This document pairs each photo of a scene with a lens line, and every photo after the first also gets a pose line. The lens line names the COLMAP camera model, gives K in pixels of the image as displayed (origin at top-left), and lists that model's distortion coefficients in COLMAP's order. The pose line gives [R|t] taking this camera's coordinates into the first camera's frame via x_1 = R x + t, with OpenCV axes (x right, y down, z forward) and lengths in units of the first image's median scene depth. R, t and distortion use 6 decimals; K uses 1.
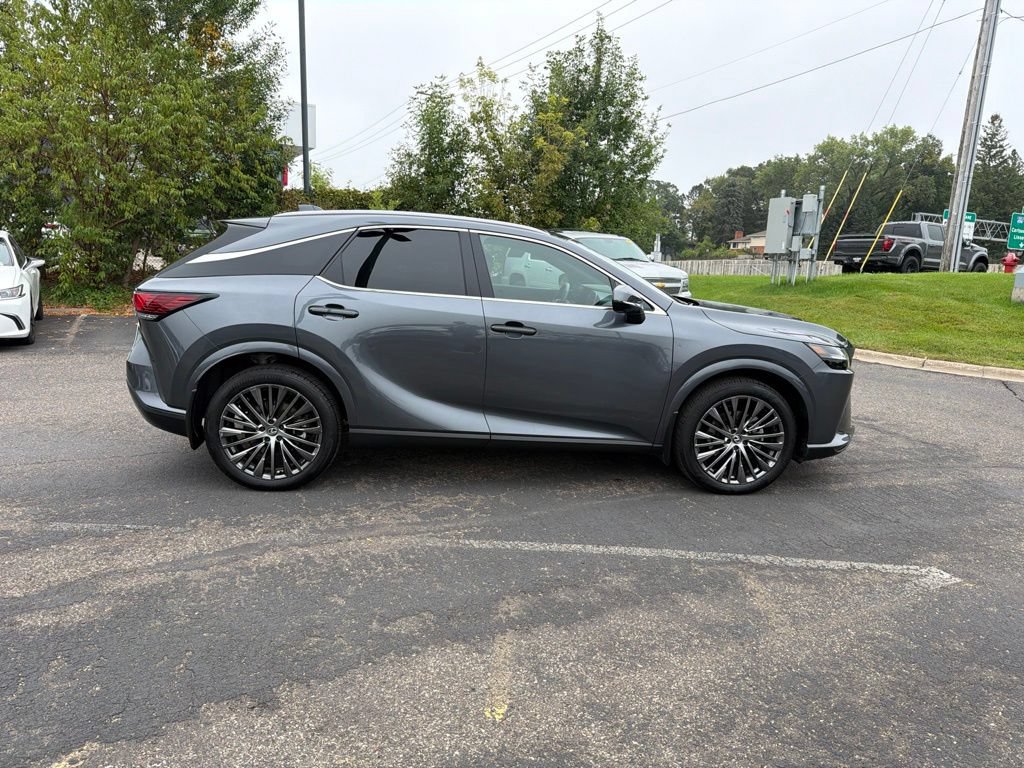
lens RADIAL K [[717.0, 0, 512.1], [0, 717.0, 390.2], [0, 0, 1]] dist [0.045447, -0.057806]
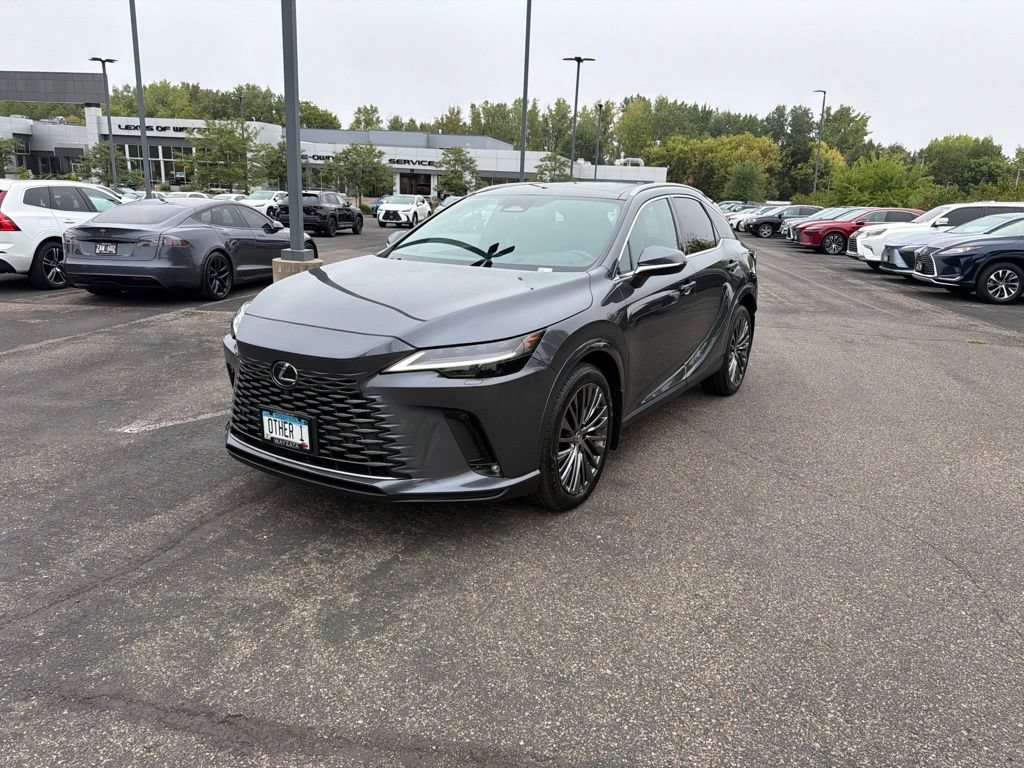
lens RADIAL K [[717.9, 0, 512.0], [0, 717.9, 380.7], [0, 0, 1]] dist [0.039318, -0.051931]
pose [[-0.609590, 0.136070, -0.780951, 0.946719], [-0.206358, 0.923954, 0.322063, -0.320695], [0.765386, 0.357482, -0.535154, 1.760142]]
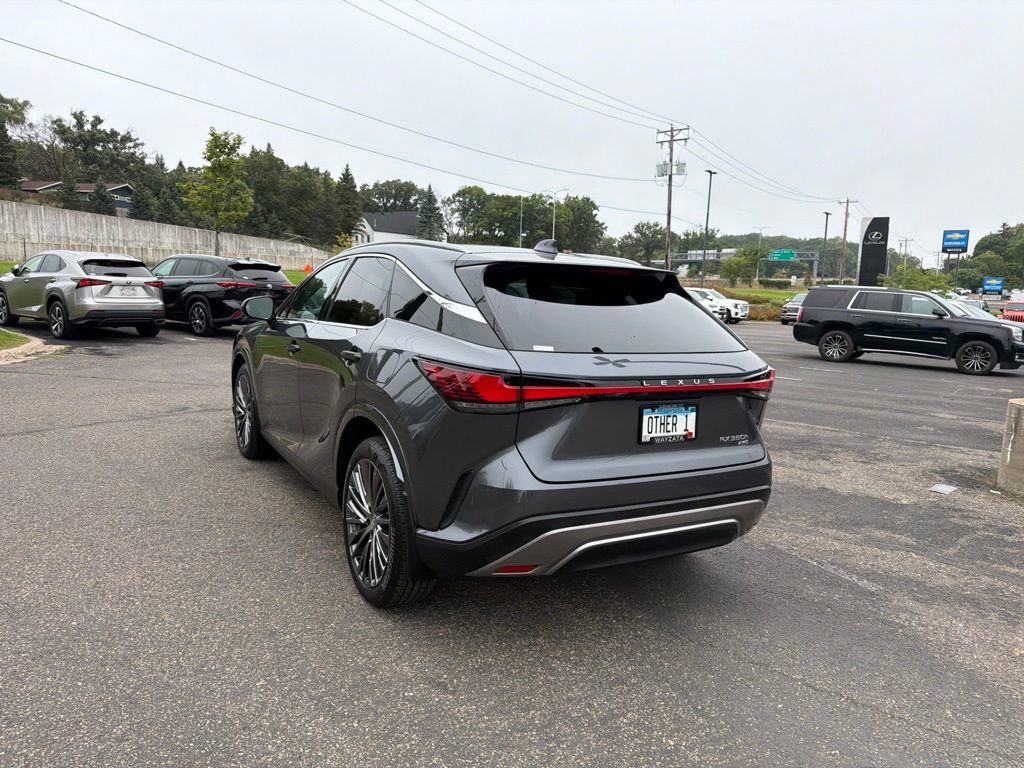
lens RADIAL K [[719.4, 0, 513.8], [0, 719.4, 385.5], [0, 0, 1]] dist [0.038405, -0.048909]
pose [[-0.426699, -0.186820, 0.884887, -1.040194], [0.108794, 0.960723, 0.255292, -0.331101], [-0.897826, 0.205204, -0.389615, 1.472416]]
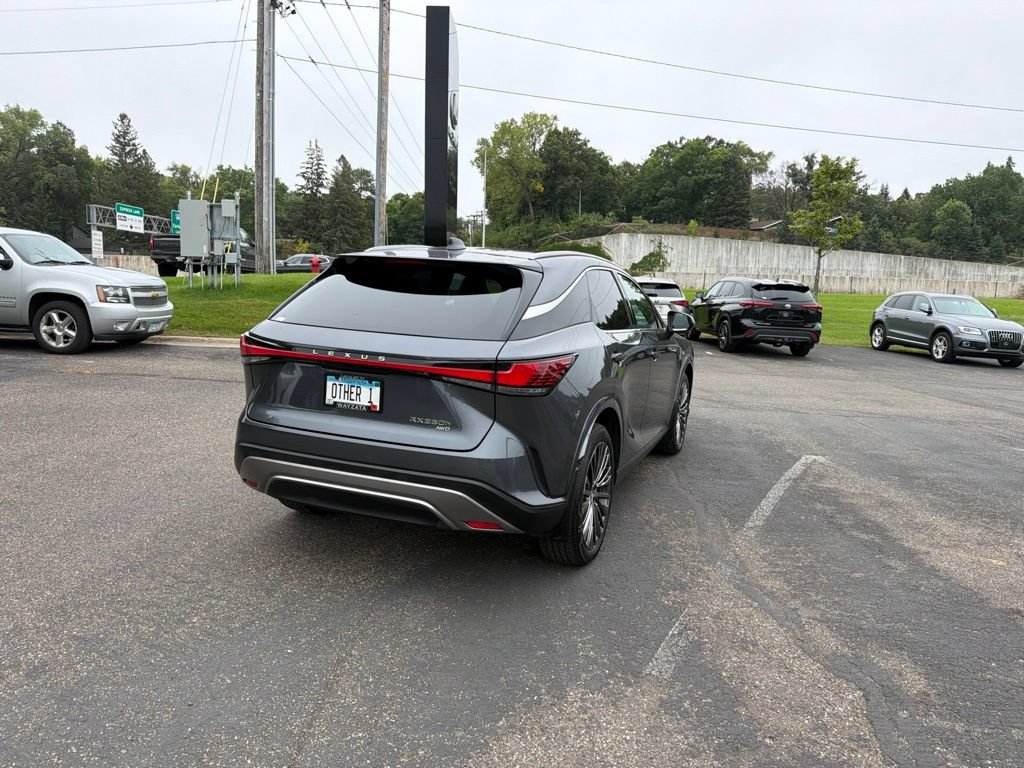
lens RADIAL K [[719.0, 0, 513.8], [0, 719.0, 382.8], [0, 0, 1]] dist [0.039803, -0.052499]
pose [[0.466468, -0.145679, 0.872459, -1.088909], [0.141653, 0.985918, 0.088888, -0.167696], [-0.873122, 0.082123, 0.480535, 0.603148]]
